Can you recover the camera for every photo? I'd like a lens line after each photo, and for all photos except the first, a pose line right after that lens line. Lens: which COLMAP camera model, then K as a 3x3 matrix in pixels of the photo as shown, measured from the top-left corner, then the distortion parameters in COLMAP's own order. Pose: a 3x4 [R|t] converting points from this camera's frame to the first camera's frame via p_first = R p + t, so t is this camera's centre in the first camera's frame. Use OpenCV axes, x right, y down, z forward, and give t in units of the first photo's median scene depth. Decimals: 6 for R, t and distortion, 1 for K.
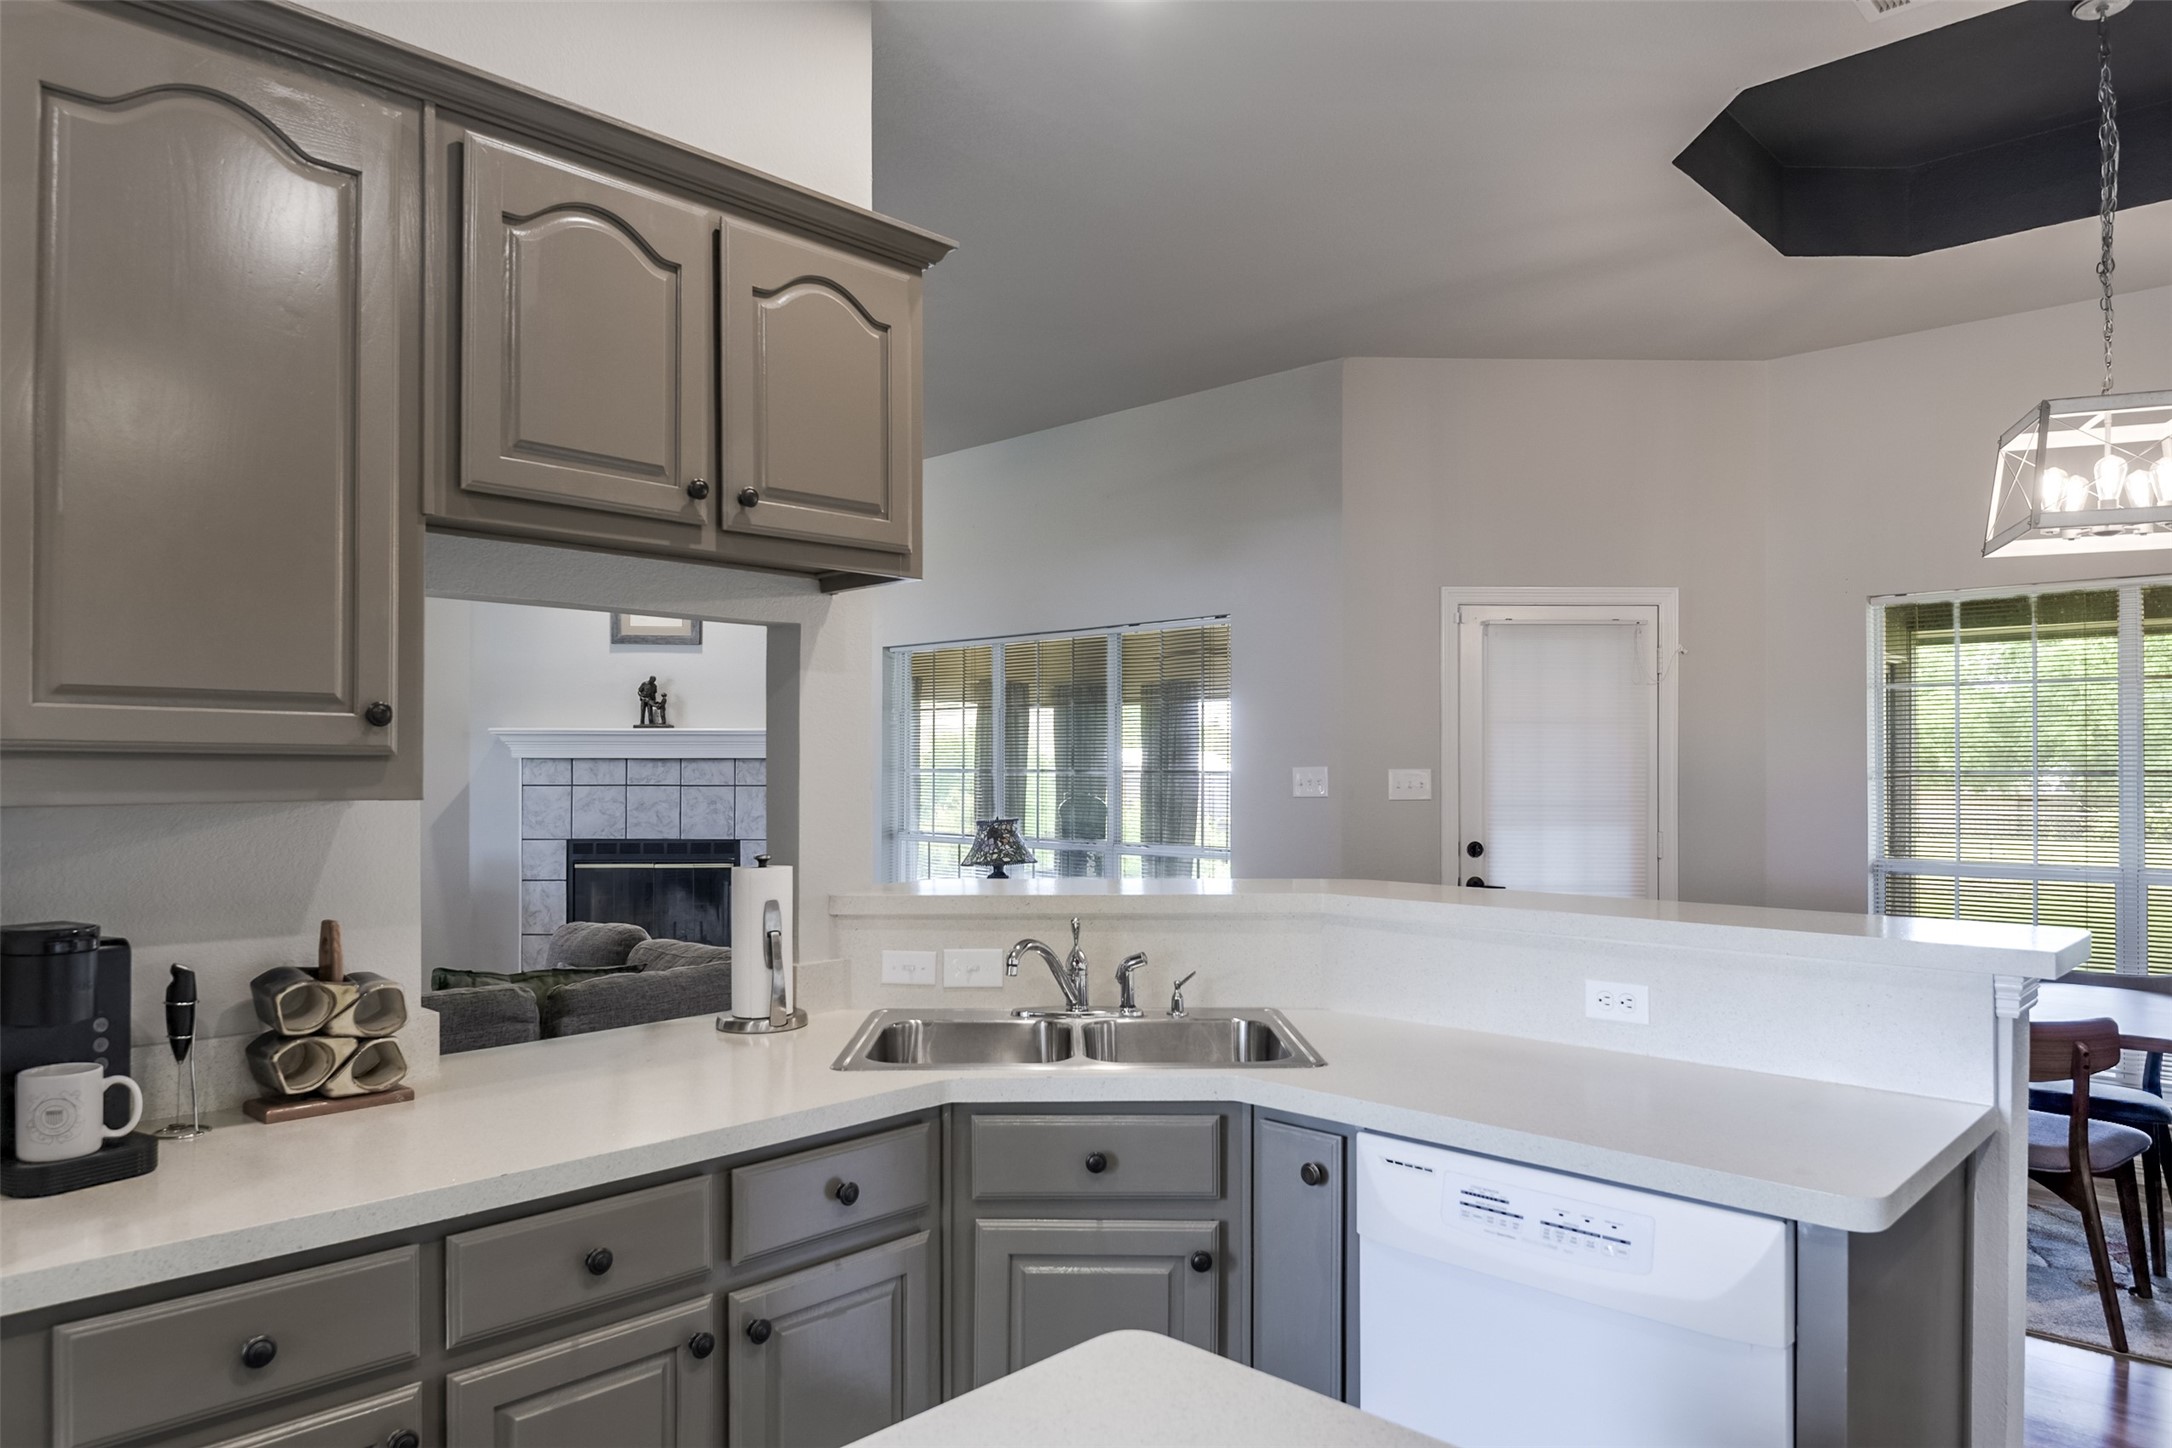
lens RADIAL K [[1380.7, 0, 1080.5], [0, 1380.7, 765.5], [0, 0, 1]] dist [-0.004872, -0.001303]
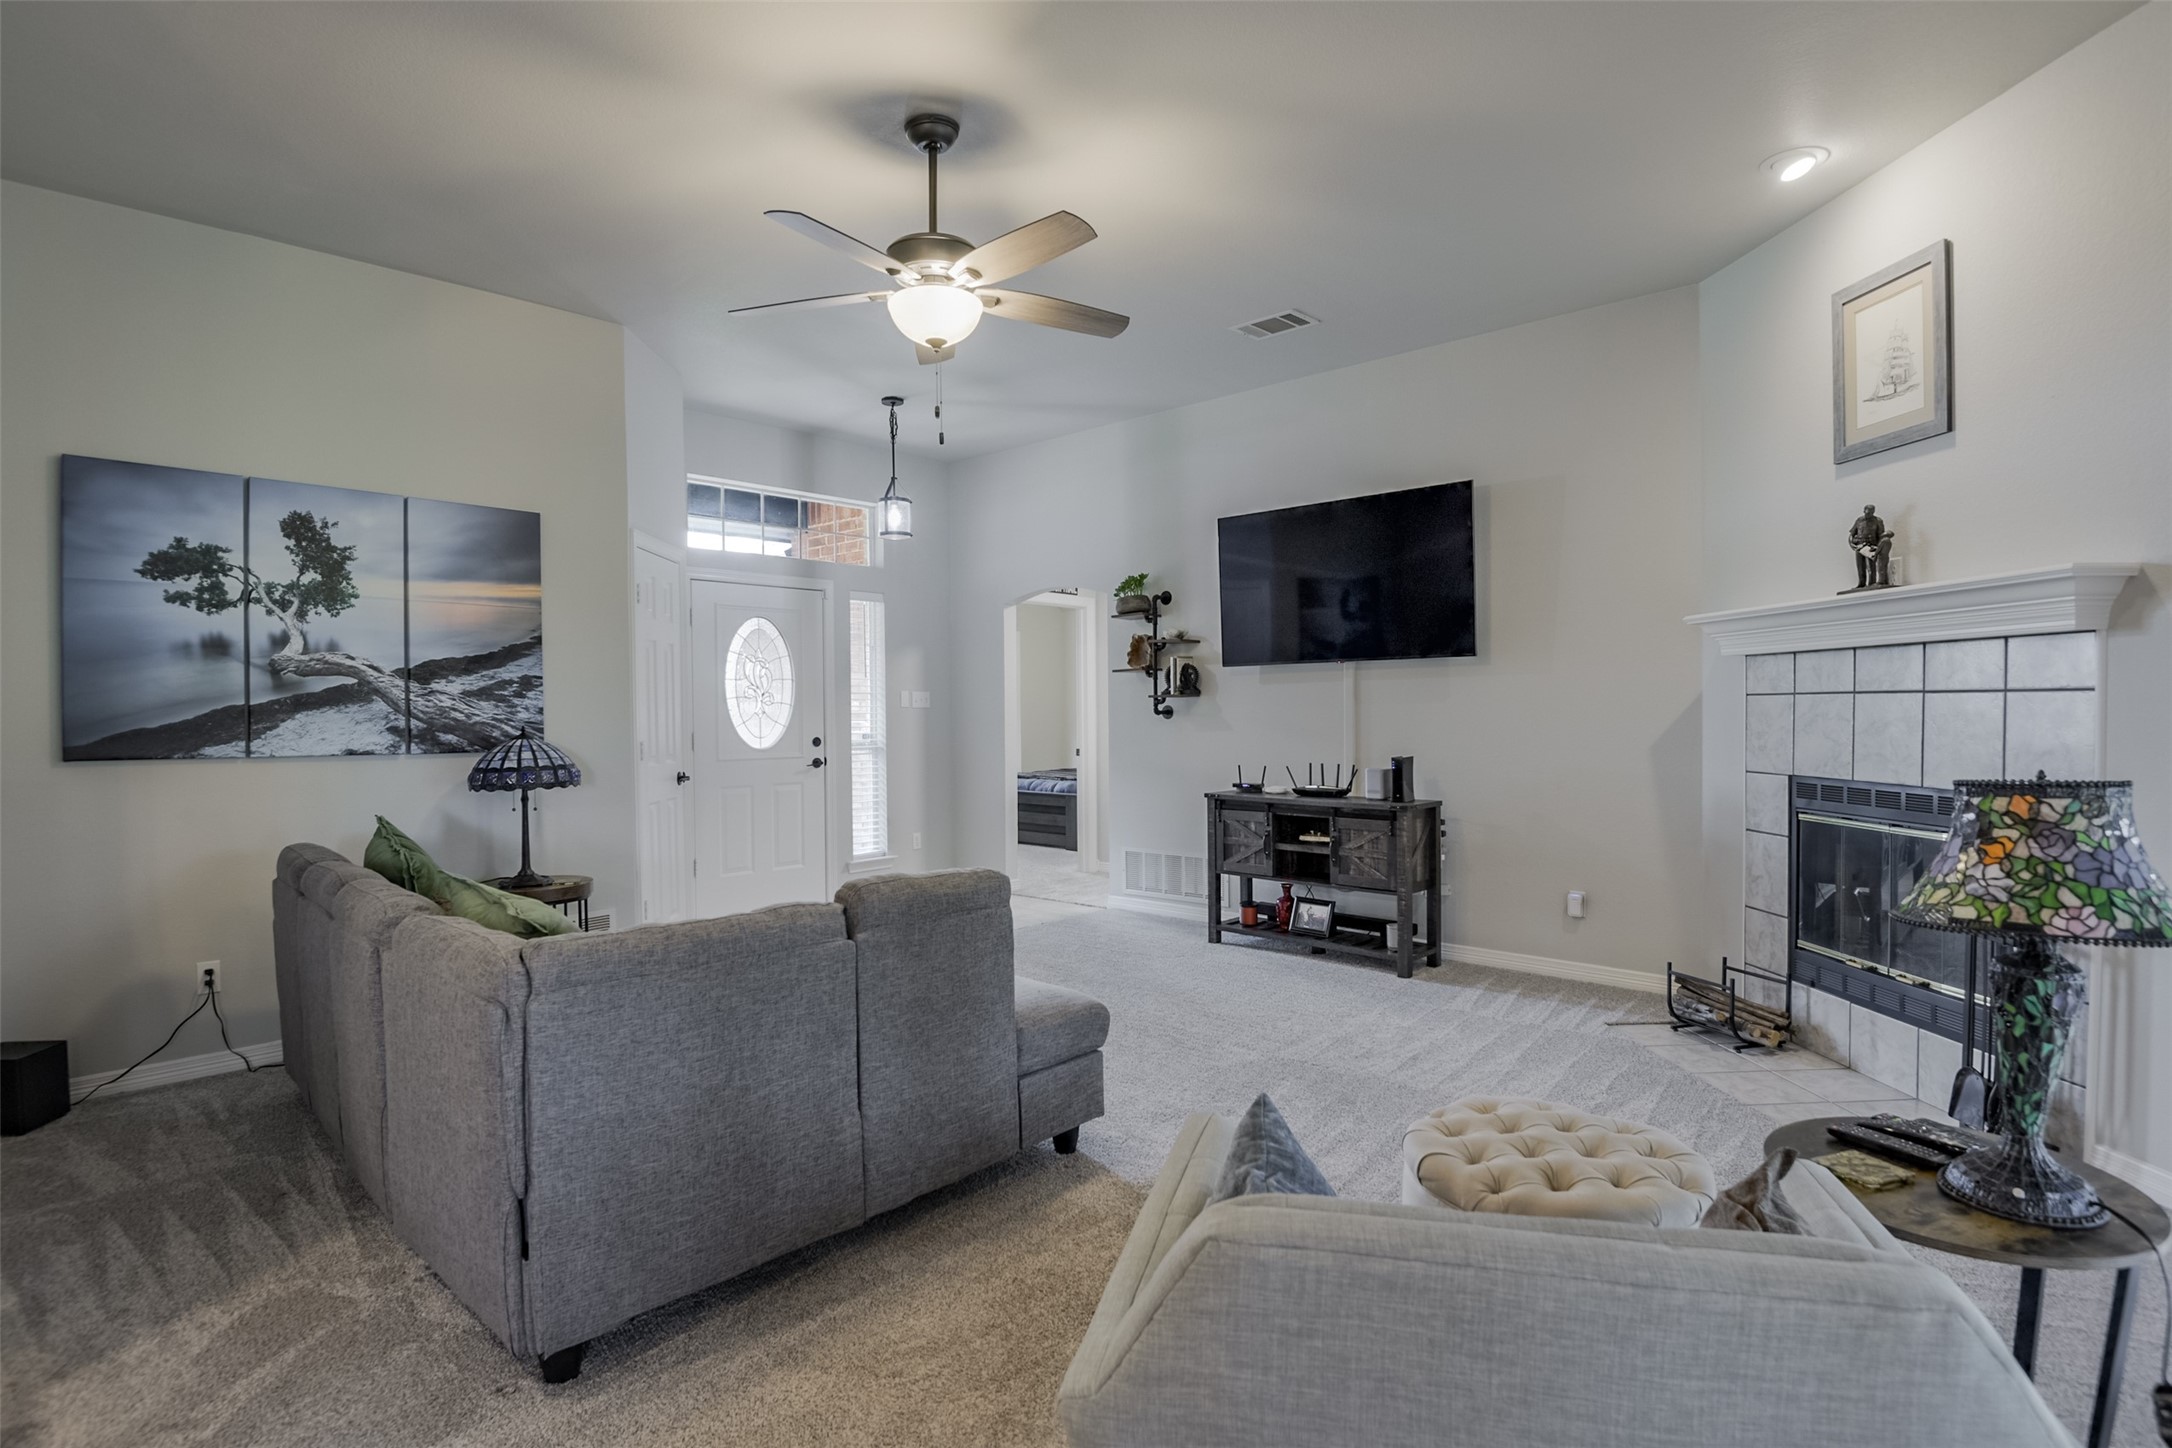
lens RADIAL K [[1082.0, 0, 1086.0], [0, 1082.0, 724.0], [0, 0, 1]] dist [-0.019720, -0.000286]
pose [[0.015156, 0.012453, -0.999808, 0.139906], [0.013844, 0.999824, 0.012664, 0.017584], [0.999789, -0.014034, 0.014981, 0.654067]]
